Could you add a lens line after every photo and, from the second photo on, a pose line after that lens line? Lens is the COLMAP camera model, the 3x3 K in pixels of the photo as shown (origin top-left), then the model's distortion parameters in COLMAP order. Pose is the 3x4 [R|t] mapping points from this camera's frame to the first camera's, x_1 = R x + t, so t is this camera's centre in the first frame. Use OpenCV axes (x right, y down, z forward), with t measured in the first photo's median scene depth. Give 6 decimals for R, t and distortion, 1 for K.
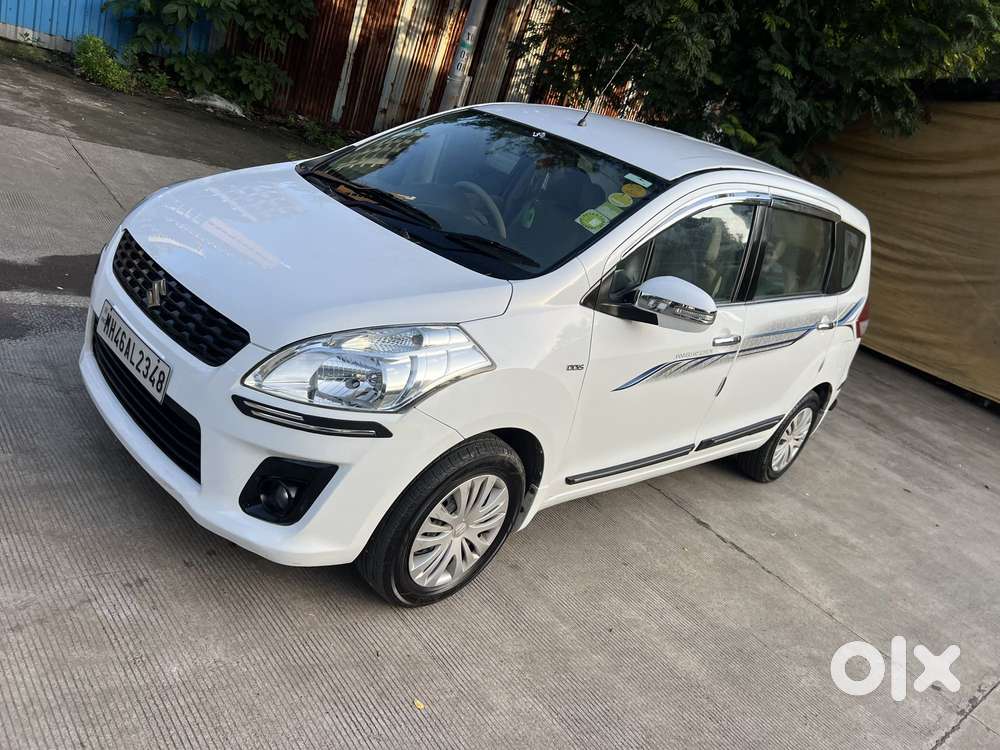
lens RADIAL K [[753.7, 0, 497.4], [0, 753.7, 377.3], [0, 0, 1]] dist [0.034377, -0.041087]
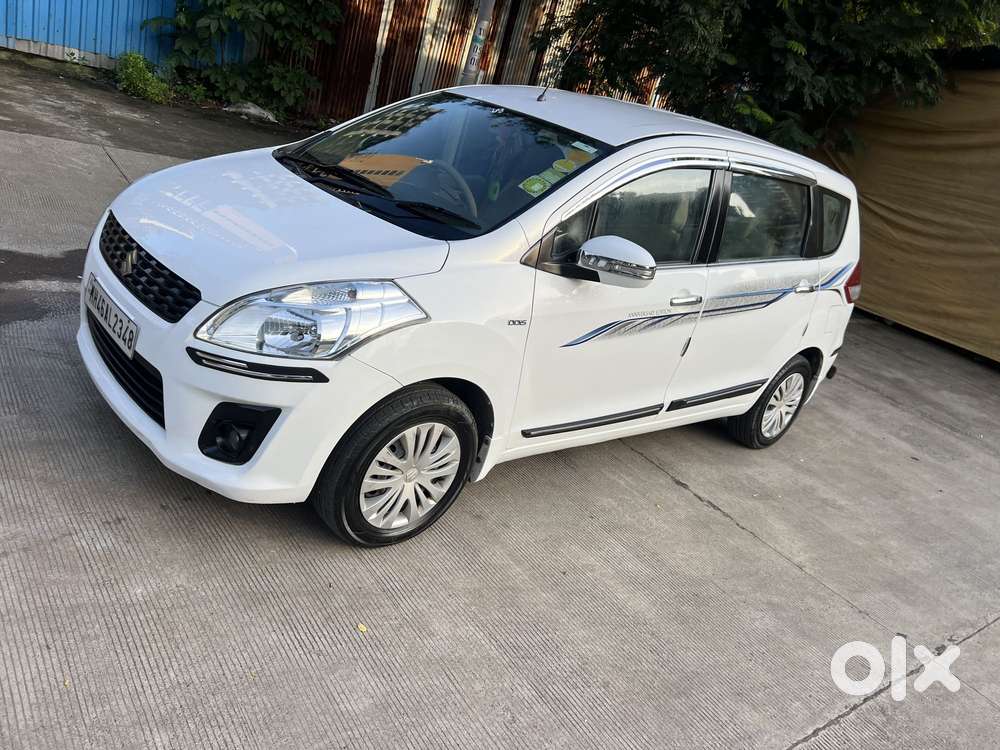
lens RADIAL K [[753.7, 0, 495.4], [0, 753.7, 370.4], [0, 0, 1]] dist [0.034377, -0.041087]
pose [[0.996857, -0.025072, -0.075147, 0.141663], [0.024423, 0.999656, -0.009539, 0.060398], [0.075361, 0.007673, 0.997127, -0.060157]]
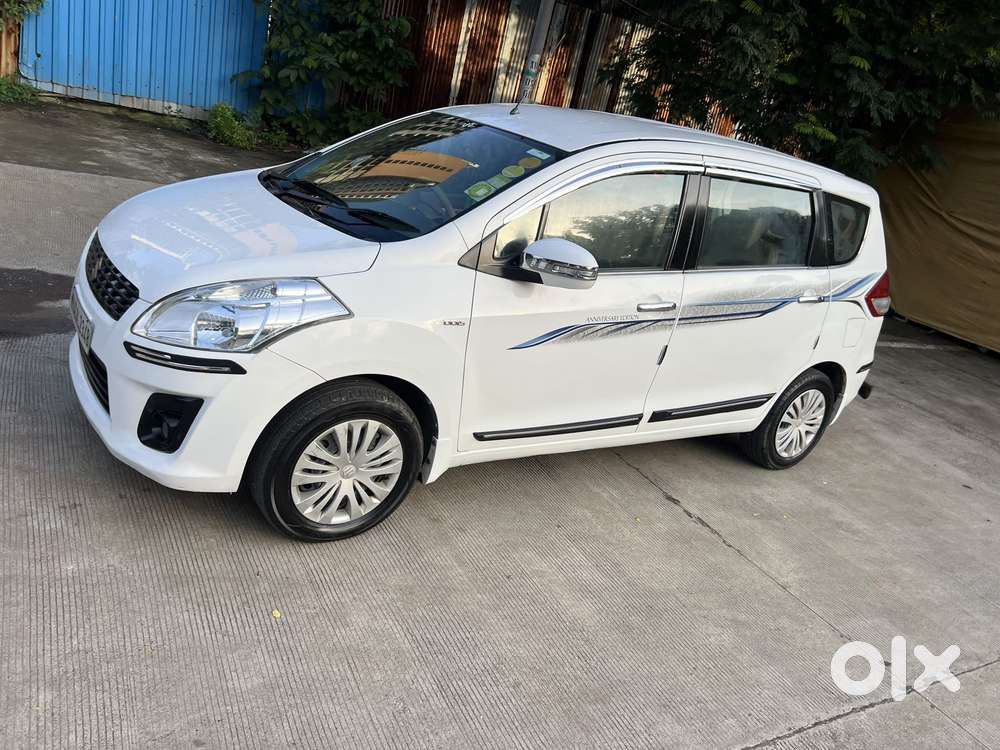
lens RADIAL K [[753.7, 0, 496.8], [0, 753.7, 371.3], [0, 0, 1]] dist [0.034377, -0.041087]
pose [[0.977060, -0.028236, -0.211082, 0.365654], [0.015455, 0.997959, -0.061958, 0.116995], [0.212401, 0.057274, 0.975503, -0.036189]]
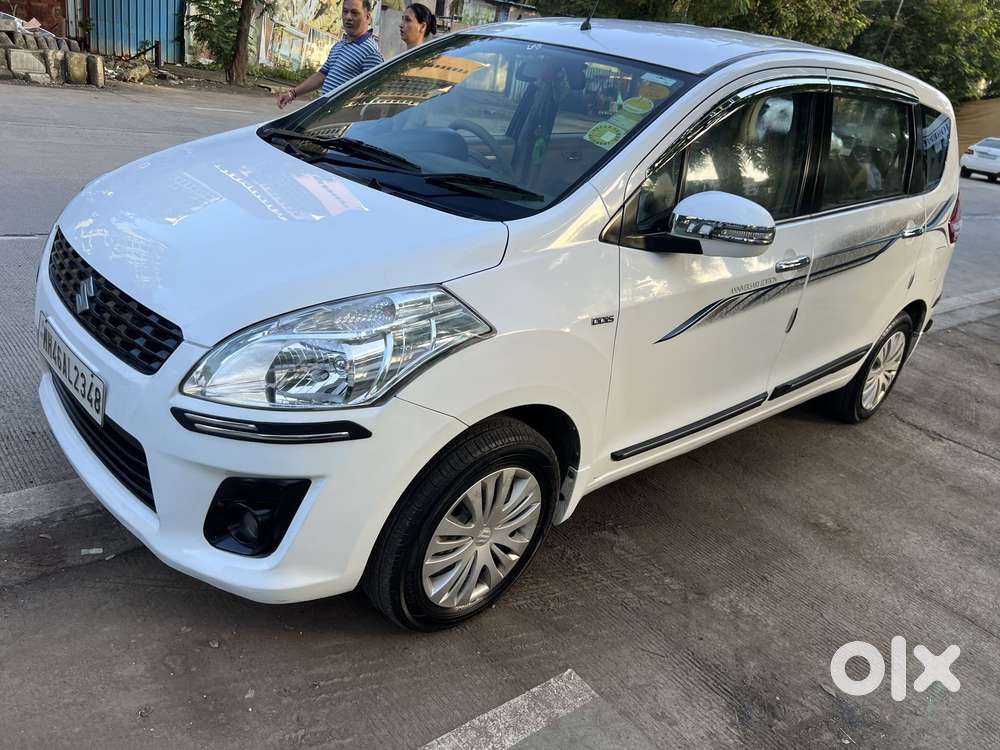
lens RADIAL K [[753.7, 0, 492.7], [0, 753.7, 381.8], [0, 0, 1]] dist [0.034377, -0.041087]
pose [[0.988153, -0.120426, -0.095139, 0.052126], [0.124857, 0.991283, 0.042058, 0.003690], [0.089245, -0.053438, 0.994575, 0.173422]]
